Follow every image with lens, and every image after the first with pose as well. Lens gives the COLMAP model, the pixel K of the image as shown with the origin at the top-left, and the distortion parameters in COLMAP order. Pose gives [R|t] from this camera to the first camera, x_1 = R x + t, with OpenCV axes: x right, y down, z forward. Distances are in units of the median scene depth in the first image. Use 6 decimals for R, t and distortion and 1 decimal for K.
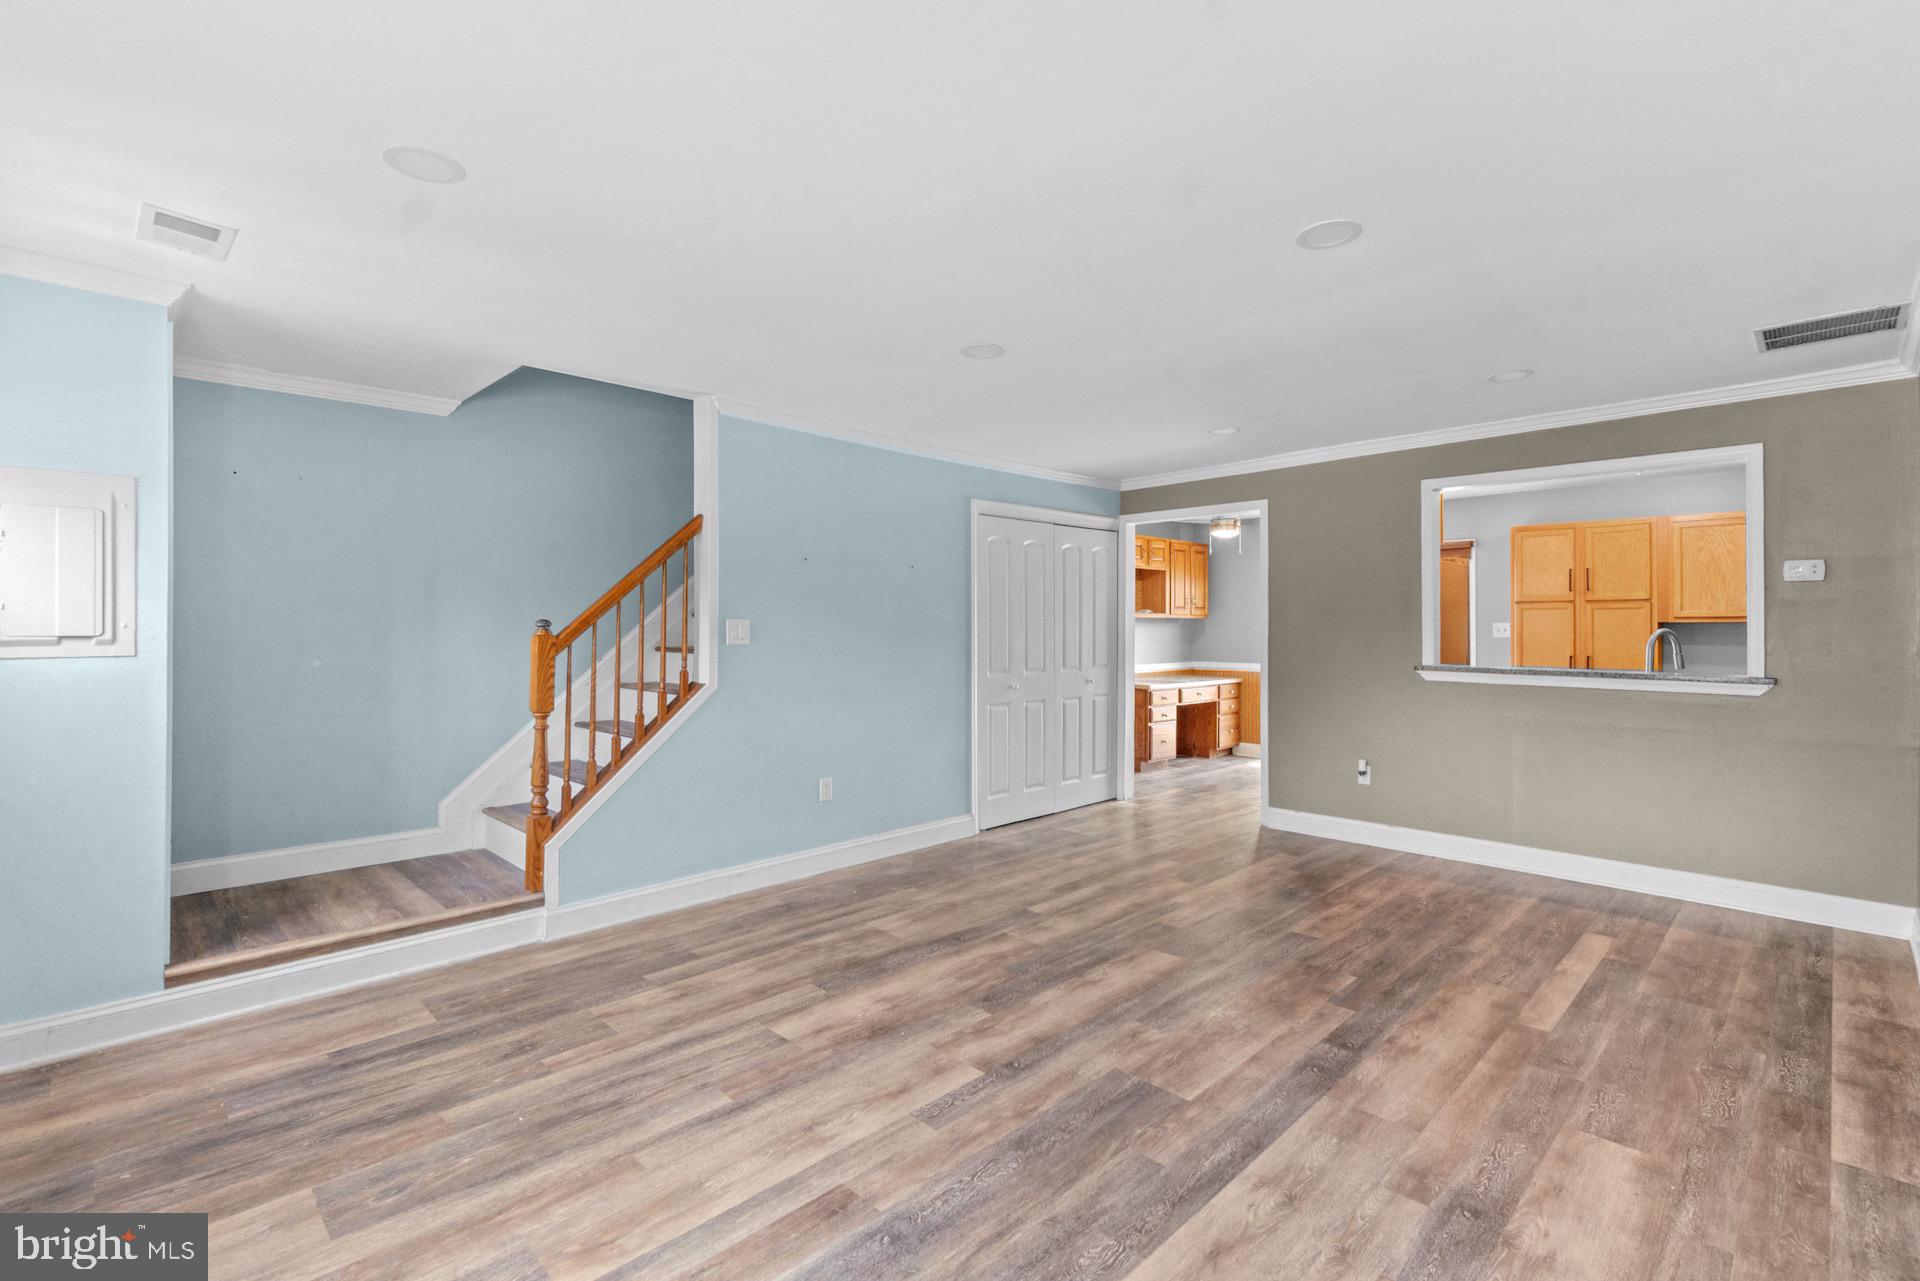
lens RADIAL K [[852.3, 0, 954.7], [0, 852.3, 629.4], [0, 0, 1]] dist [0.000395, 0.000064]
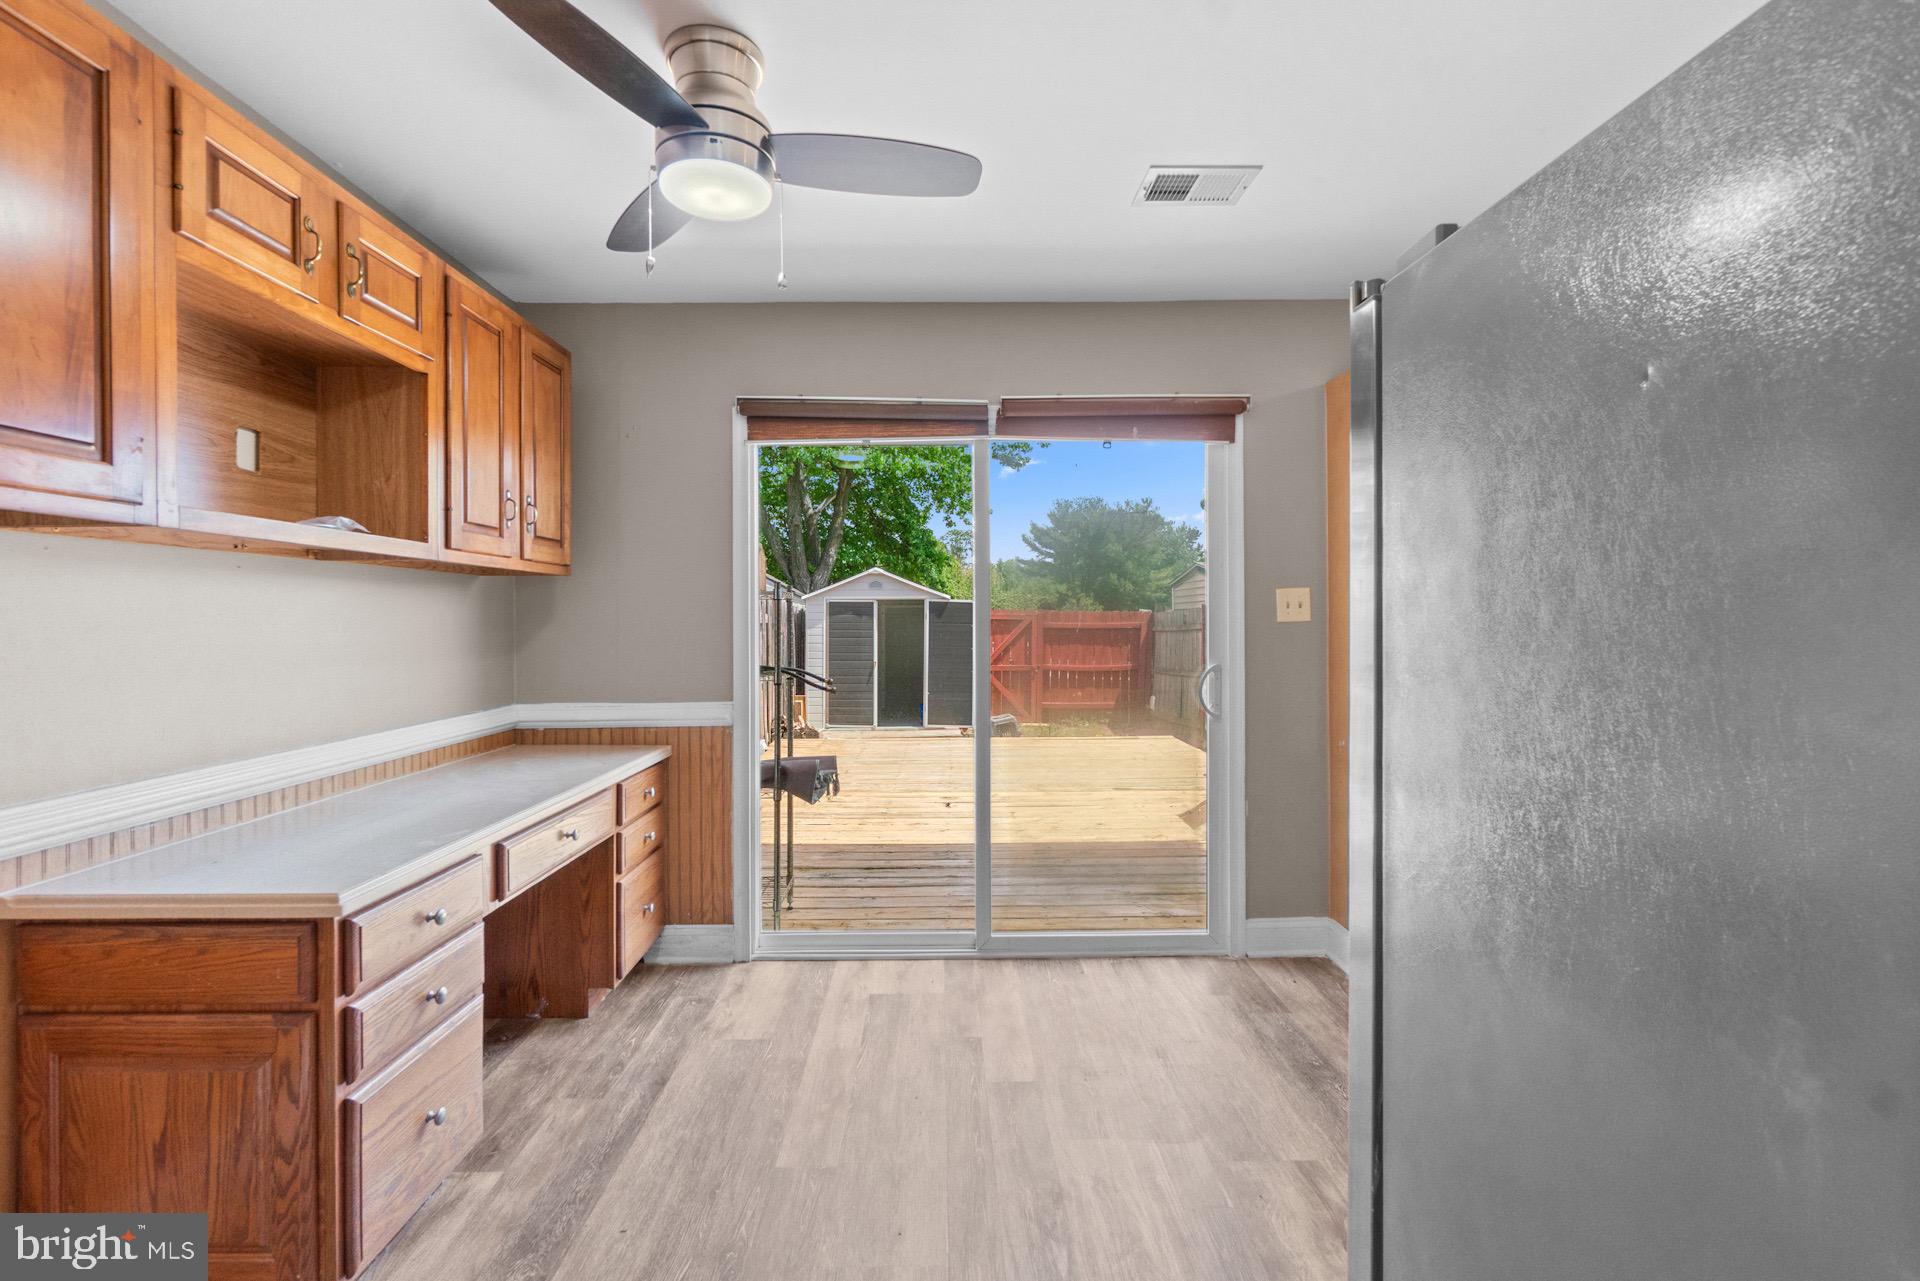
lens RADIAL K [[856.2, 0, 957.0], [0, 856.2, 617.6], [0, 0, 1]] dist [0.000544, 0.000070]
pose [[0.689681, -0.005930, 0.724089, 0.168674], [0.006956, 0.999975, 0.001564, 0.004314], [-0.724080, 0.003958, 0.689705, 0.698541]]
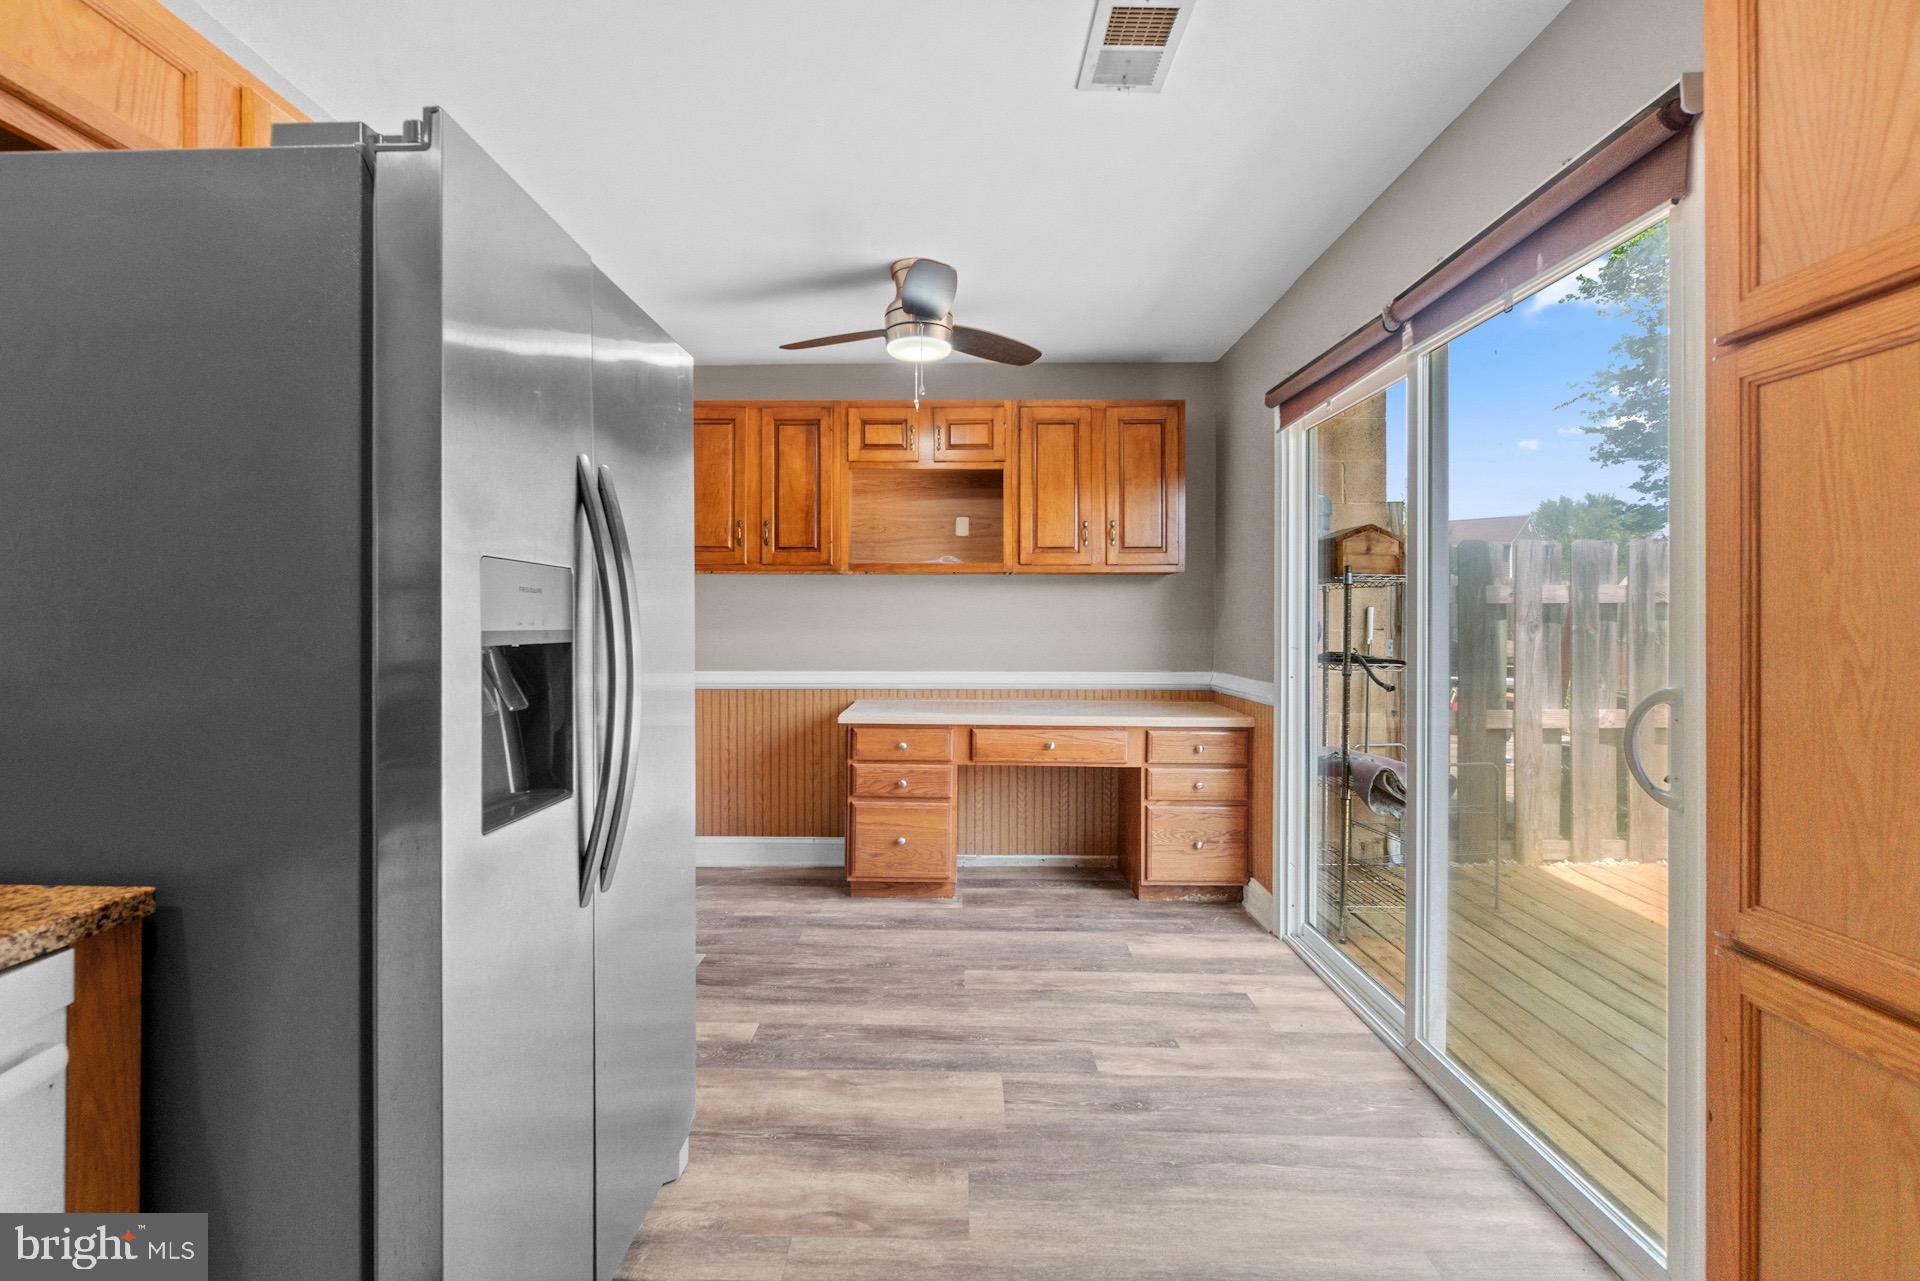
lens RADIAL K [[852.3, 0, 954.7], [0, 852.3, 629.4], [0, 0, 1]] dist [0.000395, 0.000064]
pose [[0.700431, 0.009753, -0.713654, 0.551348], [-0.002790, 0.999936, 0.010927, 0.011941], [0.713715, -0.005663, 0.700414, 0.650449]]
